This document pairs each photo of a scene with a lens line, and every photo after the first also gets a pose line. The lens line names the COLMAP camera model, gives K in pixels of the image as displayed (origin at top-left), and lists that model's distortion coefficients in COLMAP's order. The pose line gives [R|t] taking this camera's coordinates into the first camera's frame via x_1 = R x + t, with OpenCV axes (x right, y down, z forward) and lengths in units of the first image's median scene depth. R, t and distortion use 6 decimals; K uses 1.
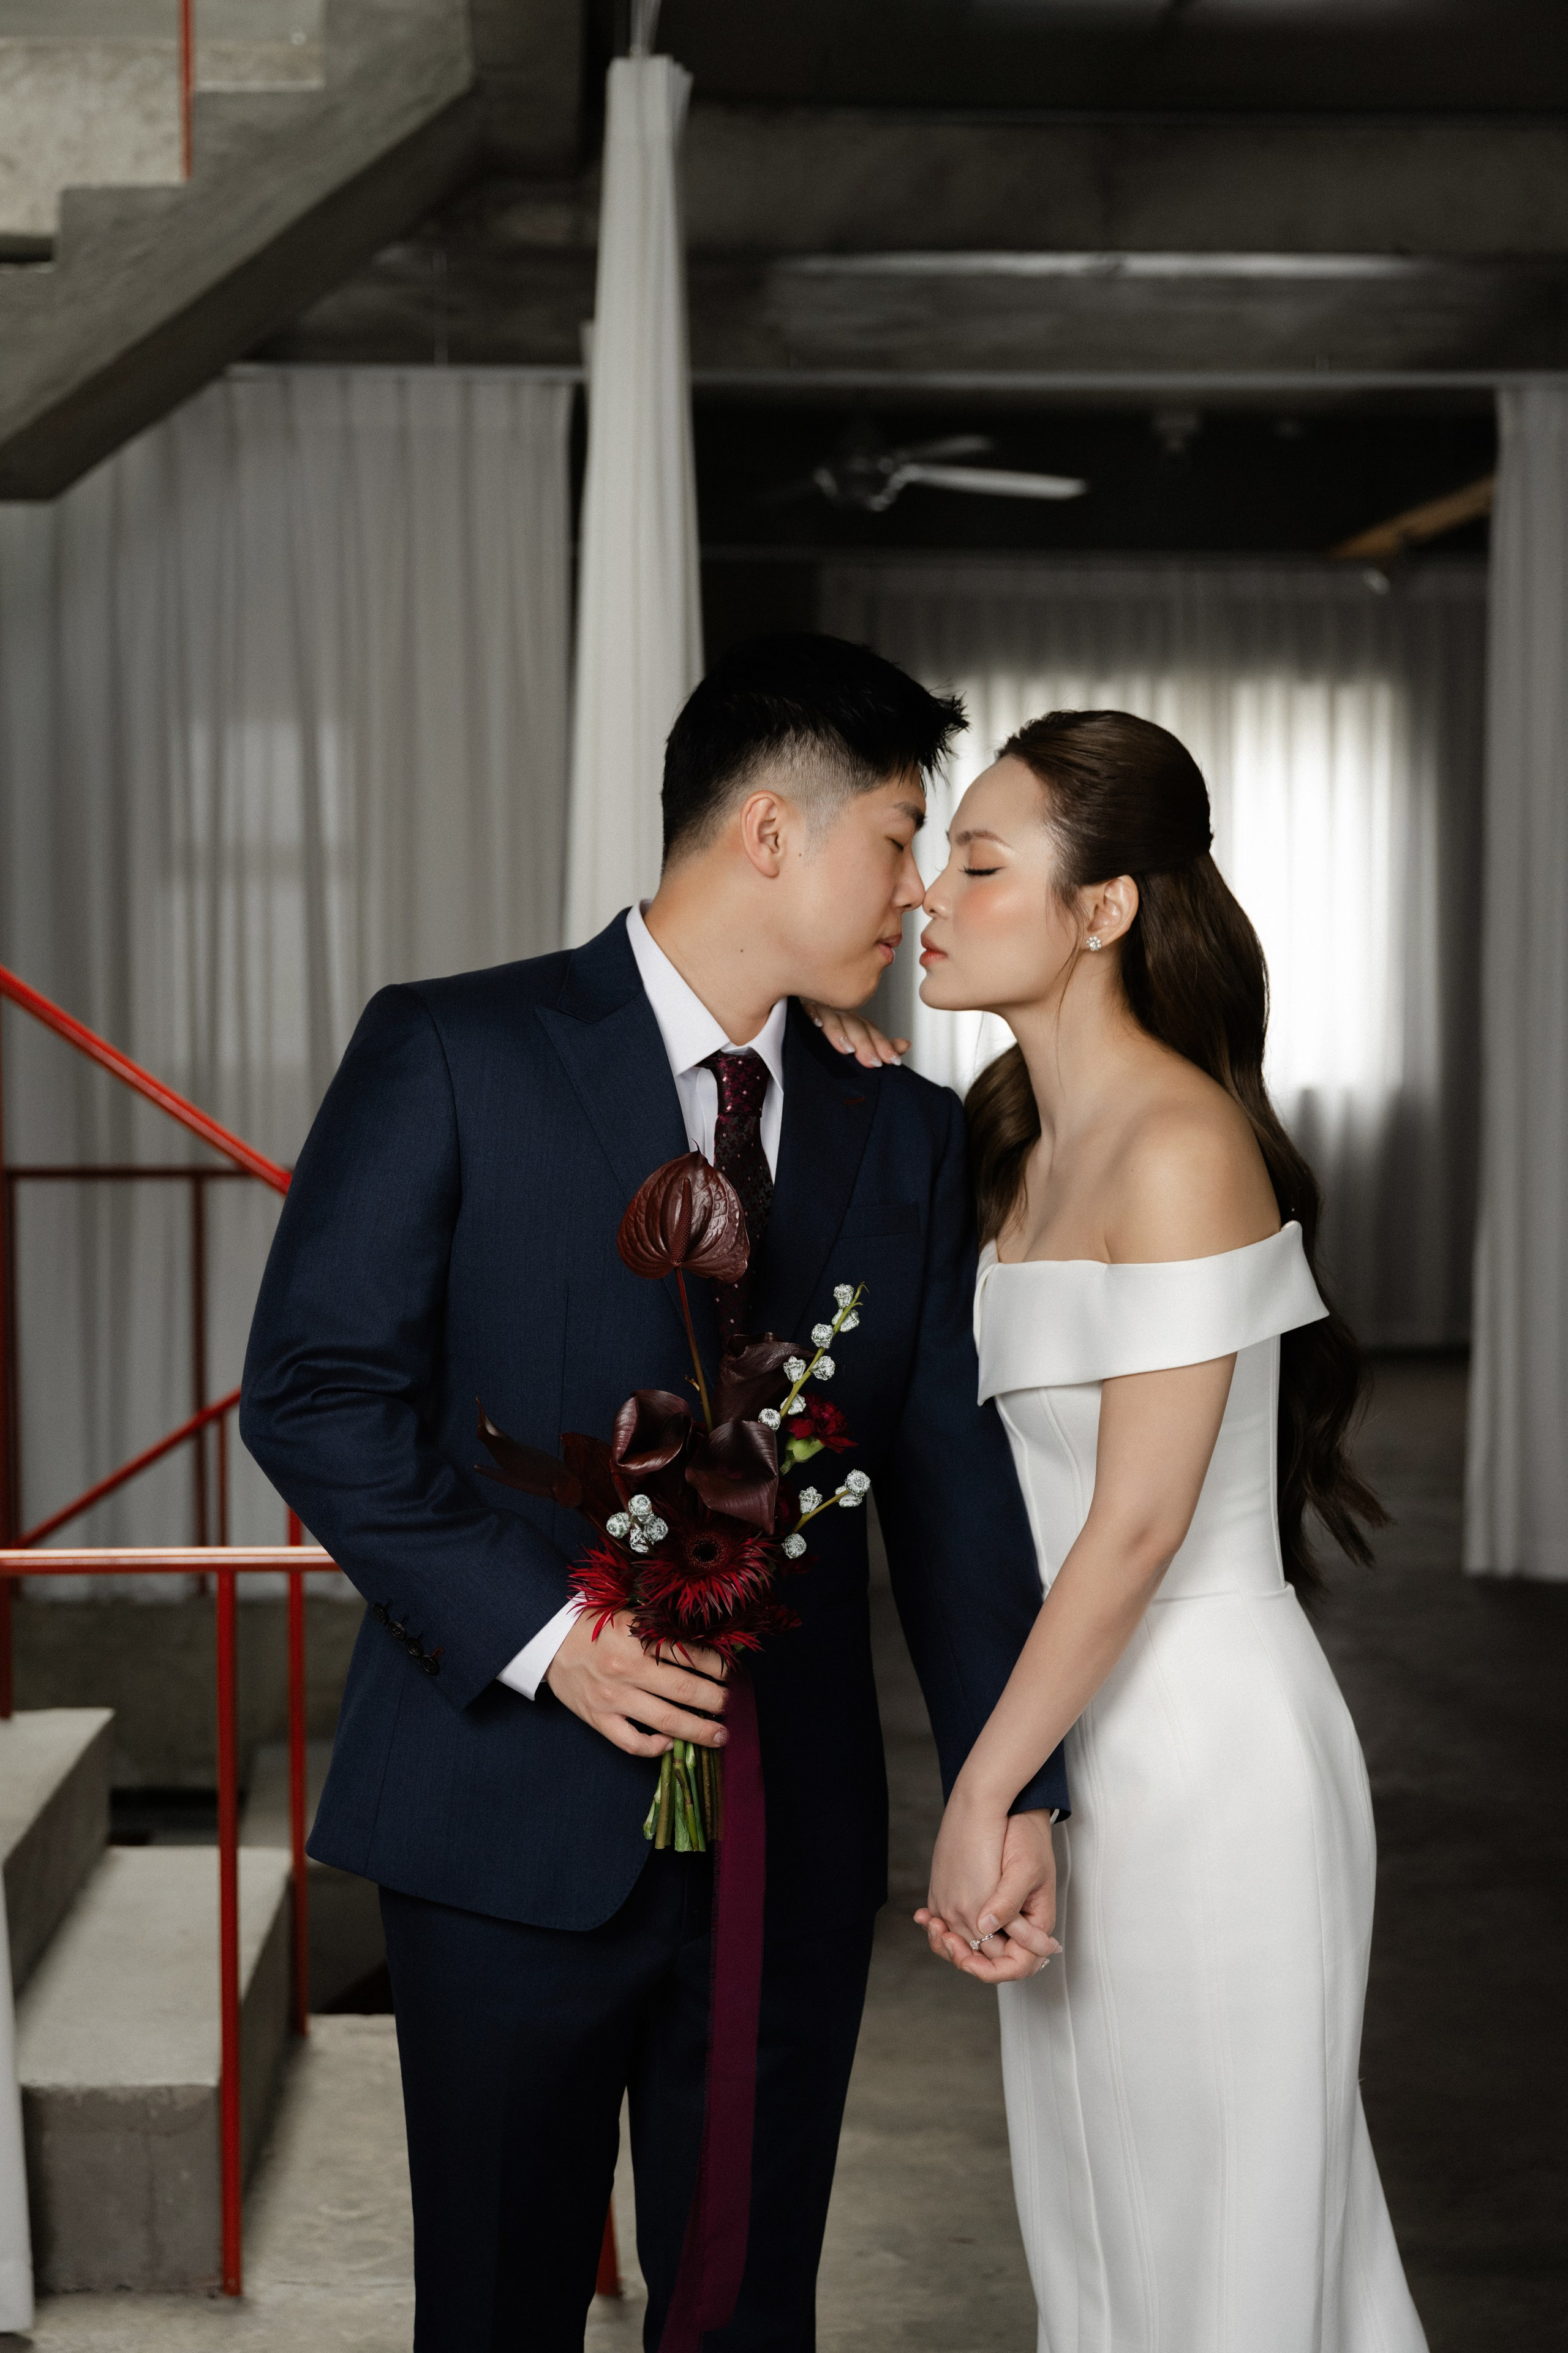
lens RADIAL K [[3406.7, 0, 879.8], [0, 3406.7, 1298.6], [0, 0, 1]] dist [-0.011696, 0.000000]
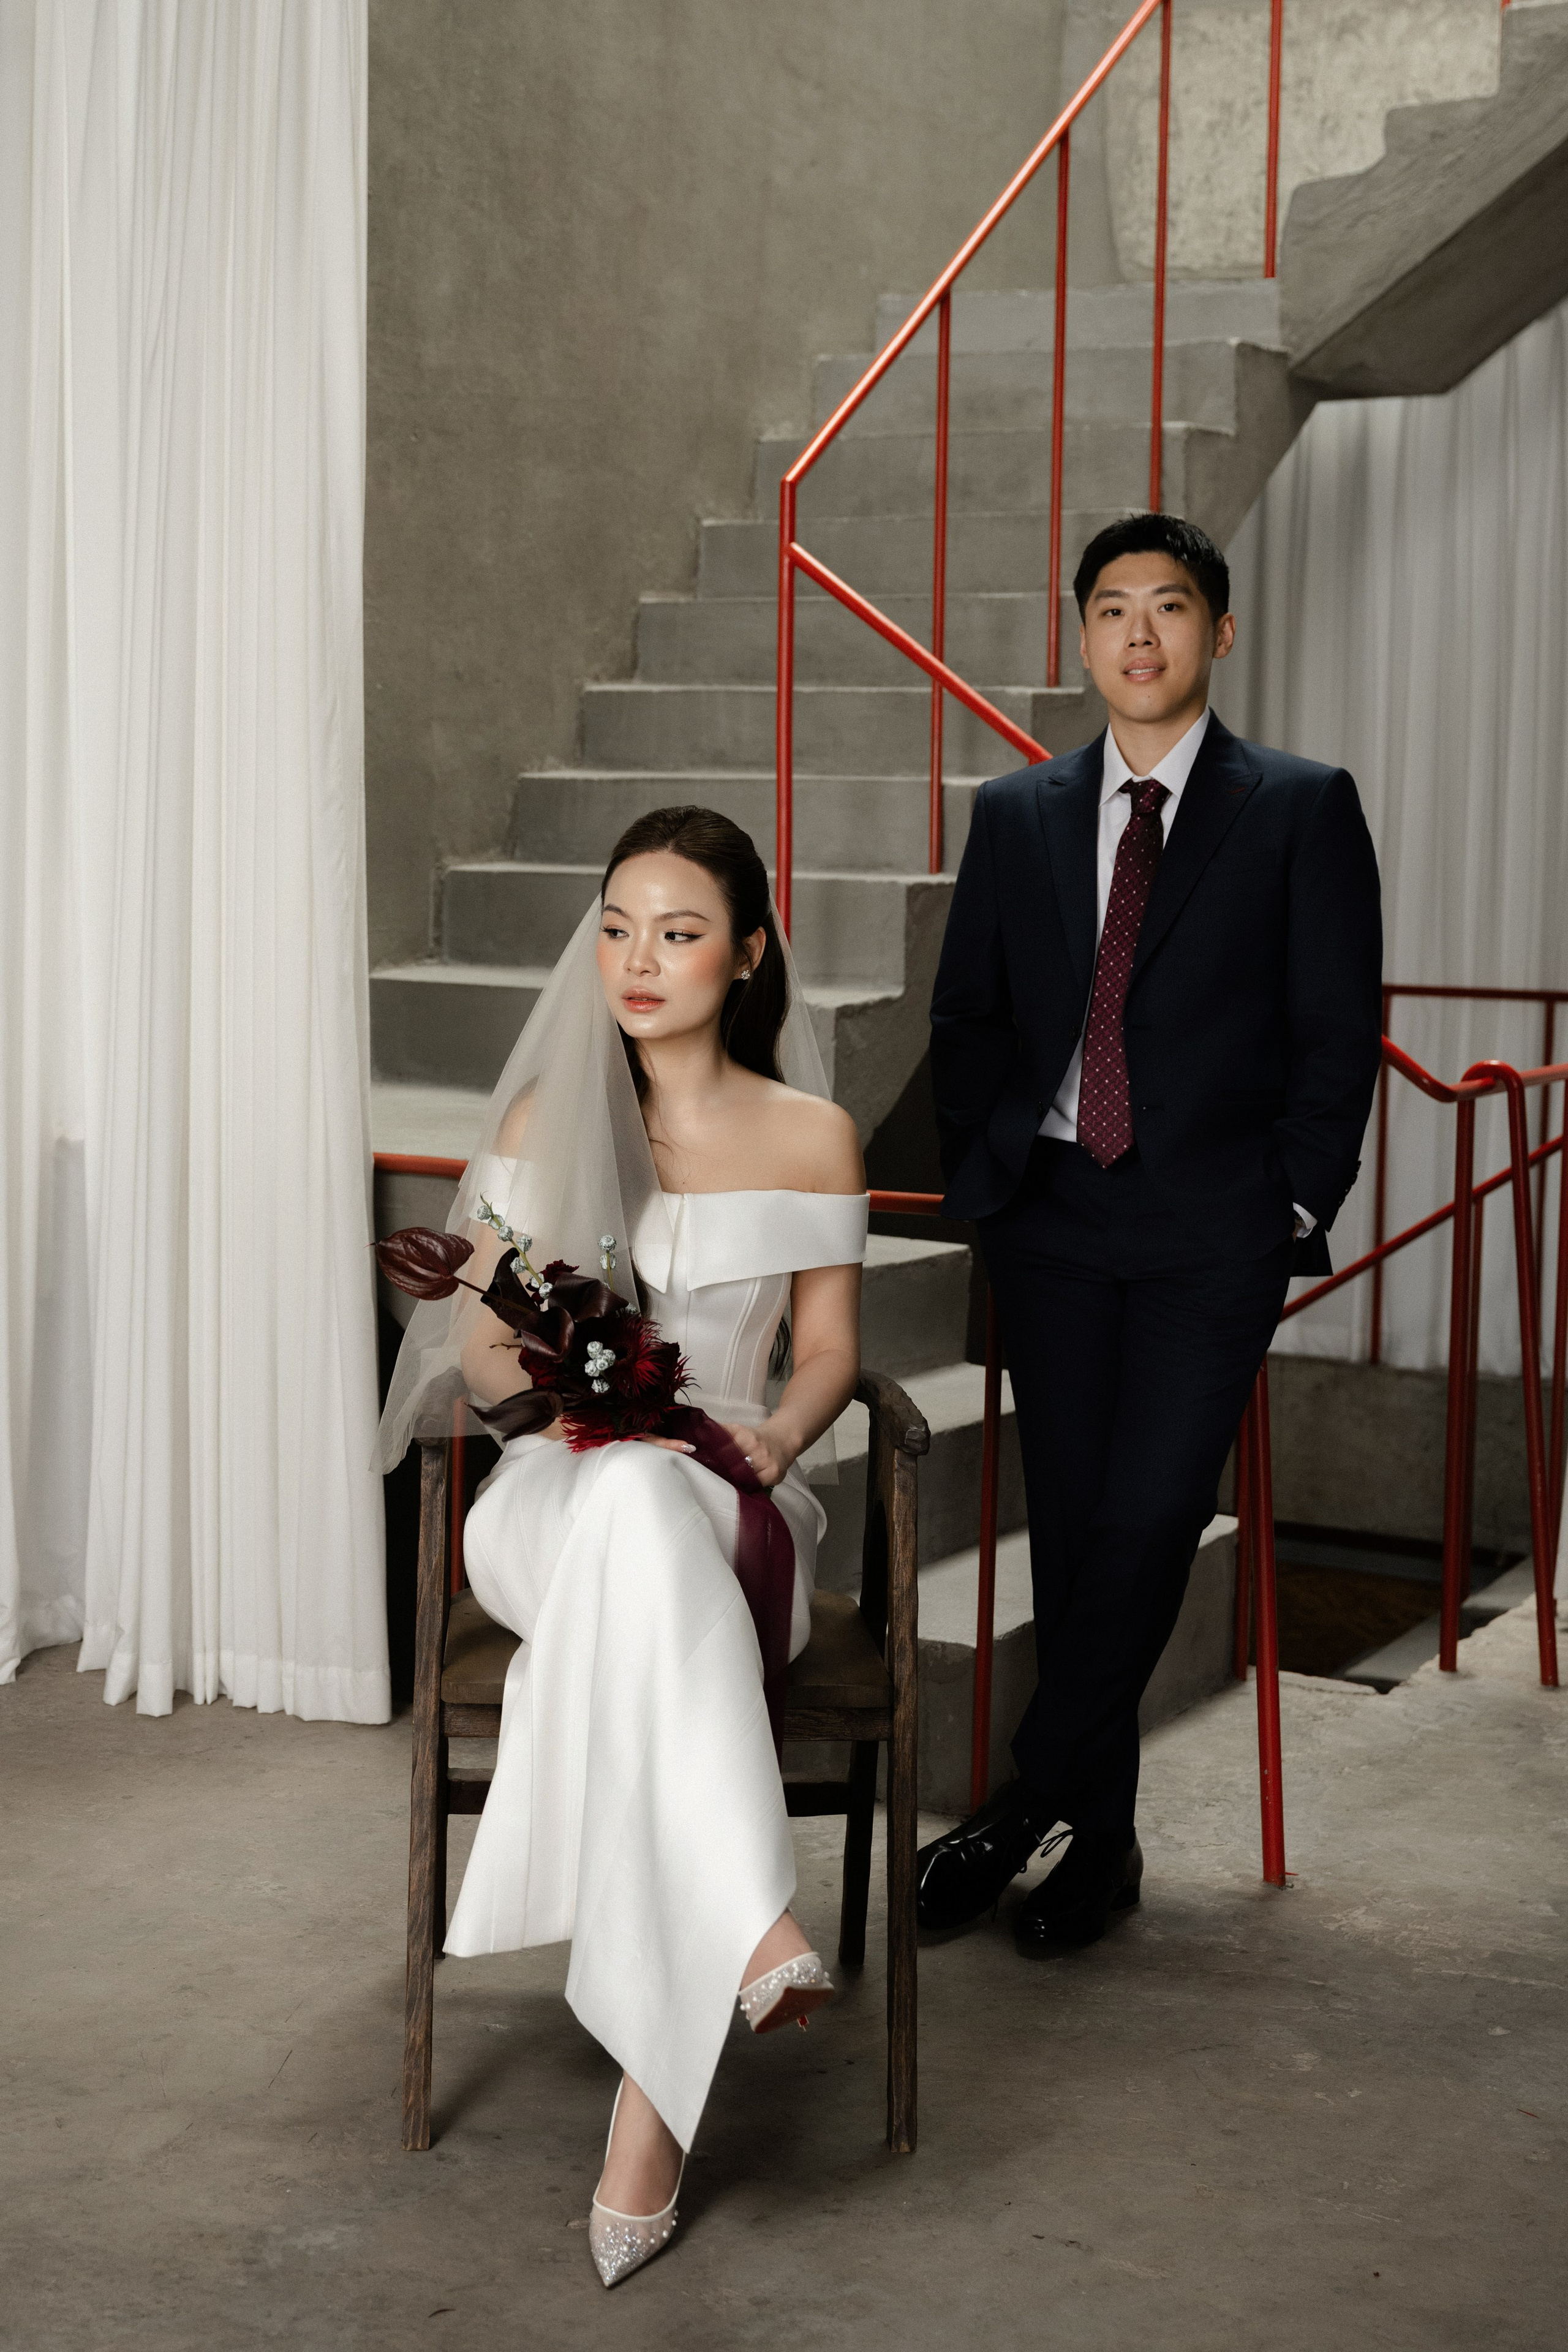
lens RADIAL K [[3212.7, 0, 841.6], [0, 3212.7, 1170.2], [0, 0, 1]] dist [-0.031627, 0.000000]
pose [[0.844742, 0.067389, -0.530914, 0.197795], [-0.072200, 0.997321, 0.011714, 0.028766], [0.530281, 0.028437, 0.847345, 0.003032]]
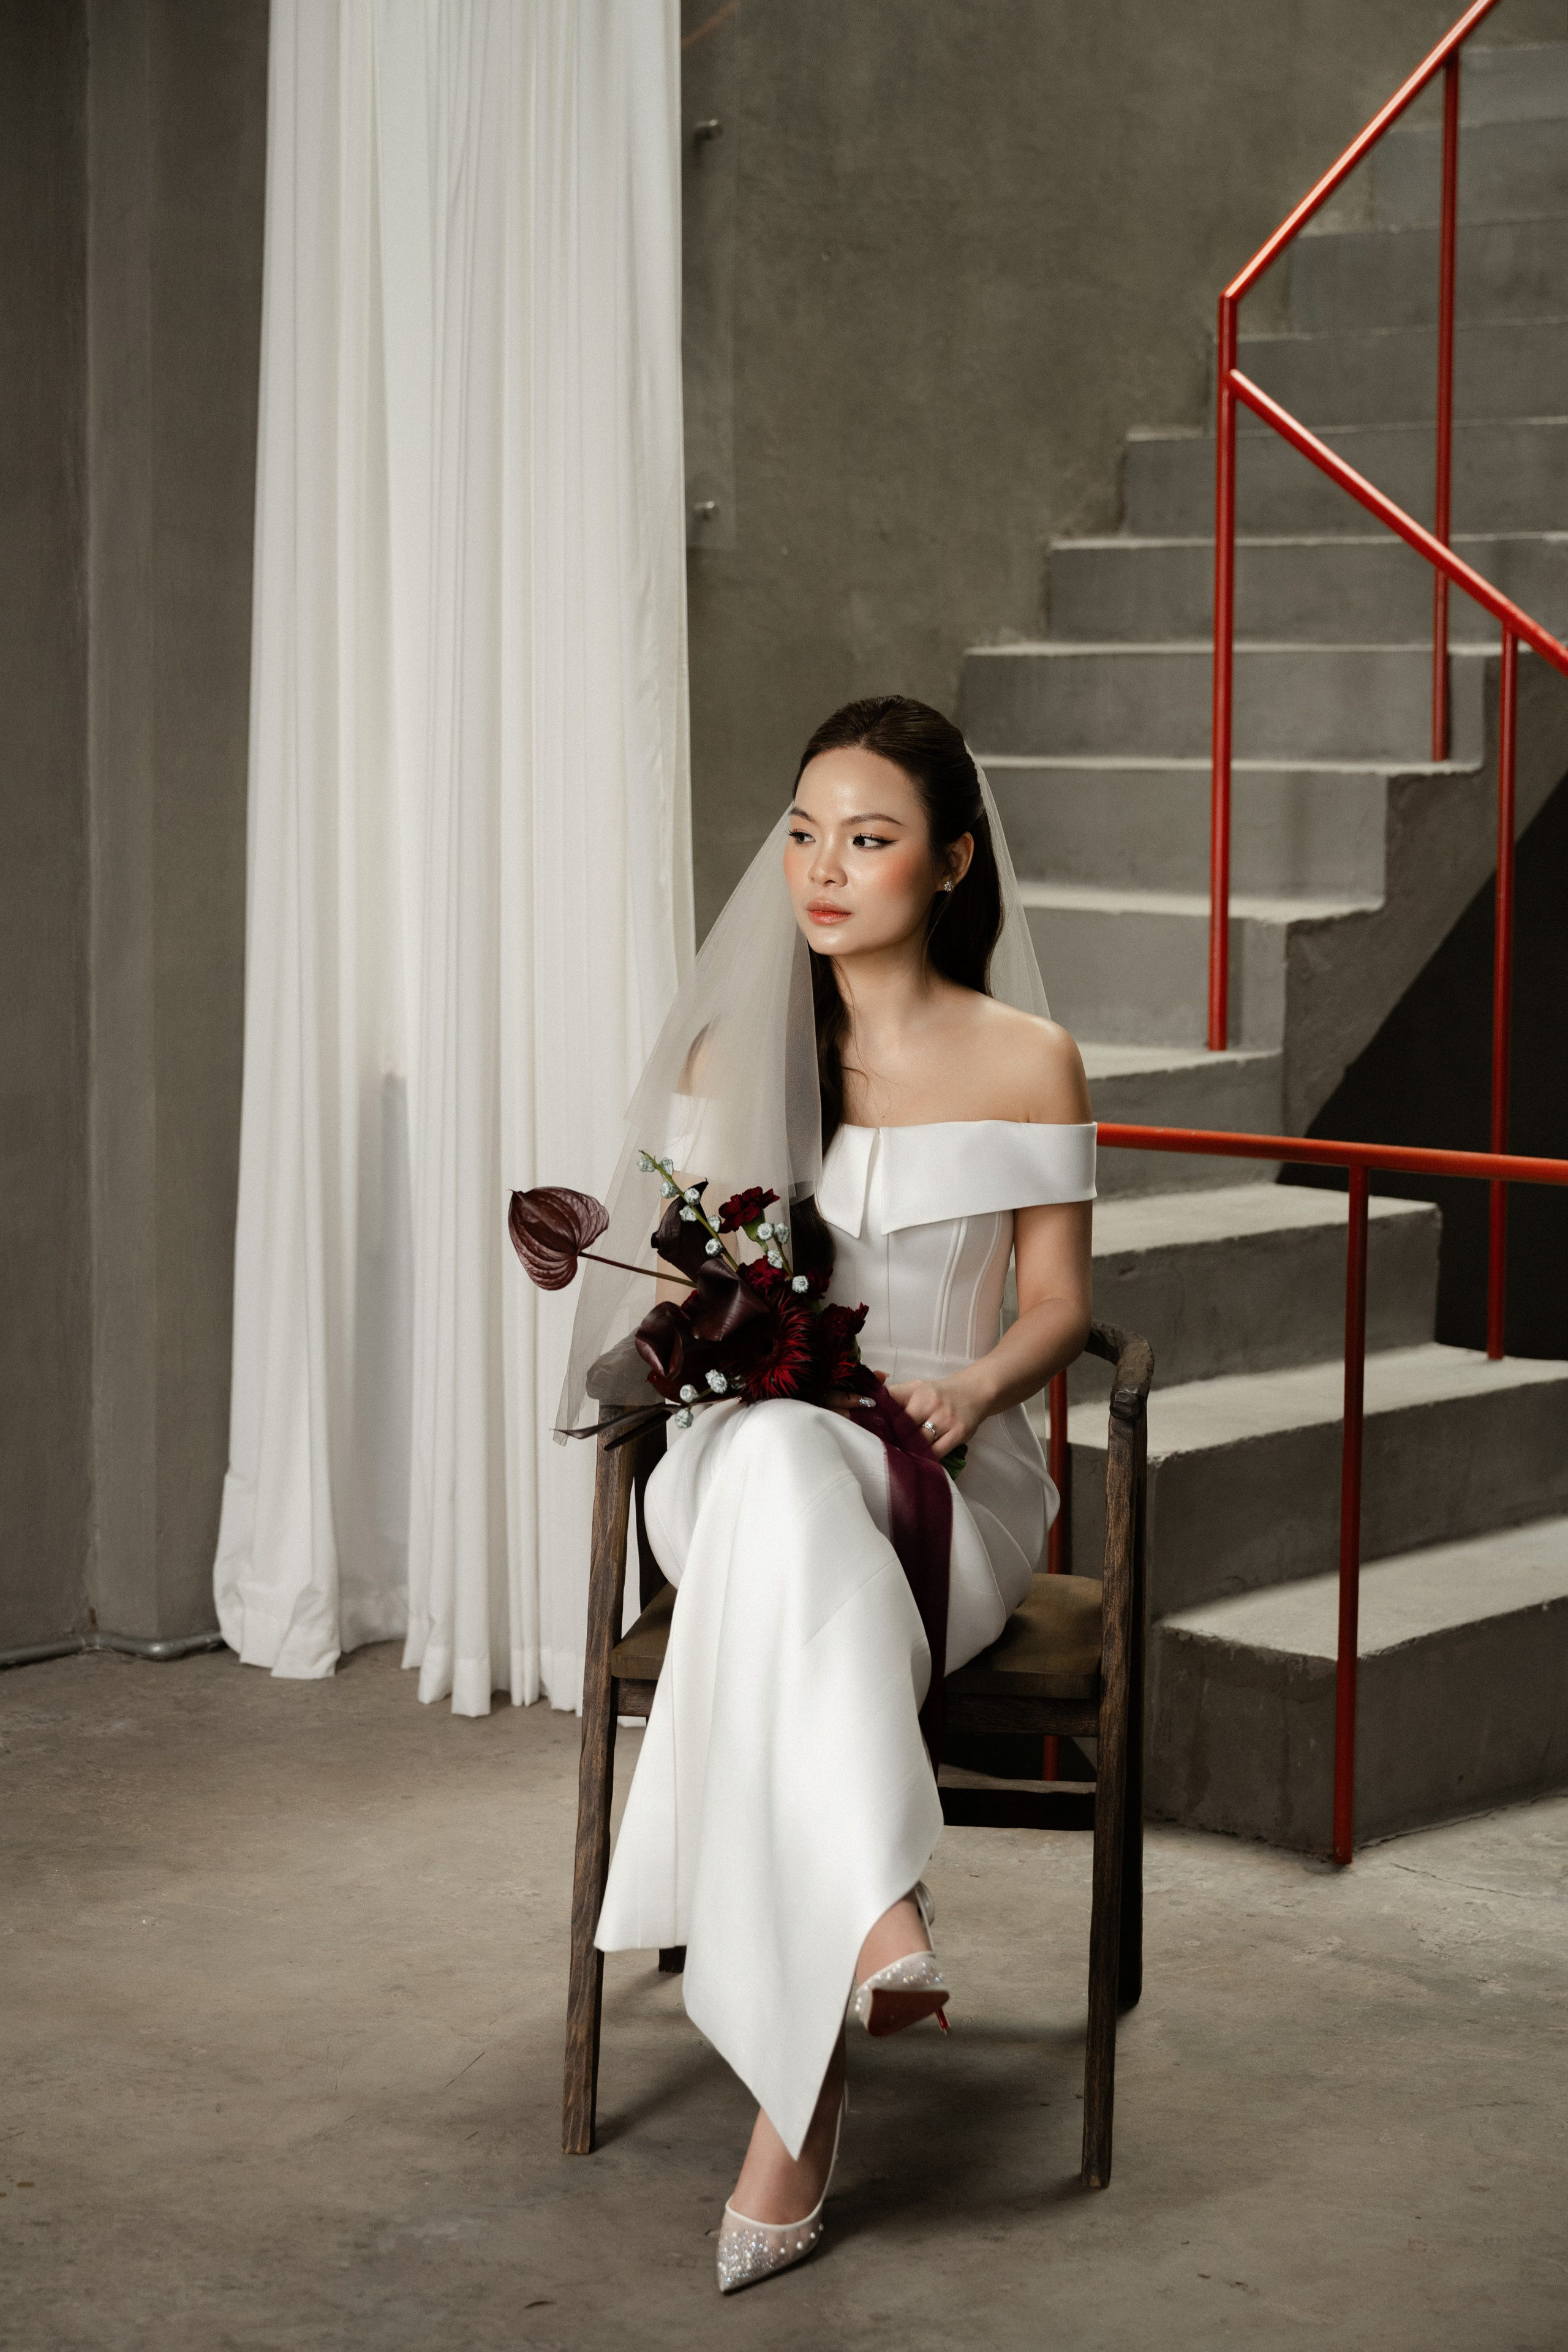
lens RADIAL K [[4028.7, 0, 923.3], [0, 4028.7, 1409.8], [0, 0, 1]] dist [-0.040208, 0.000000]
pose [[0.725816, 0.117075, -0.677853, 0.302025], [-0.072861, 0.992952, 0.093480, 0.026055], [0.684020, -0.018460, 0.729230, 0.004861]]
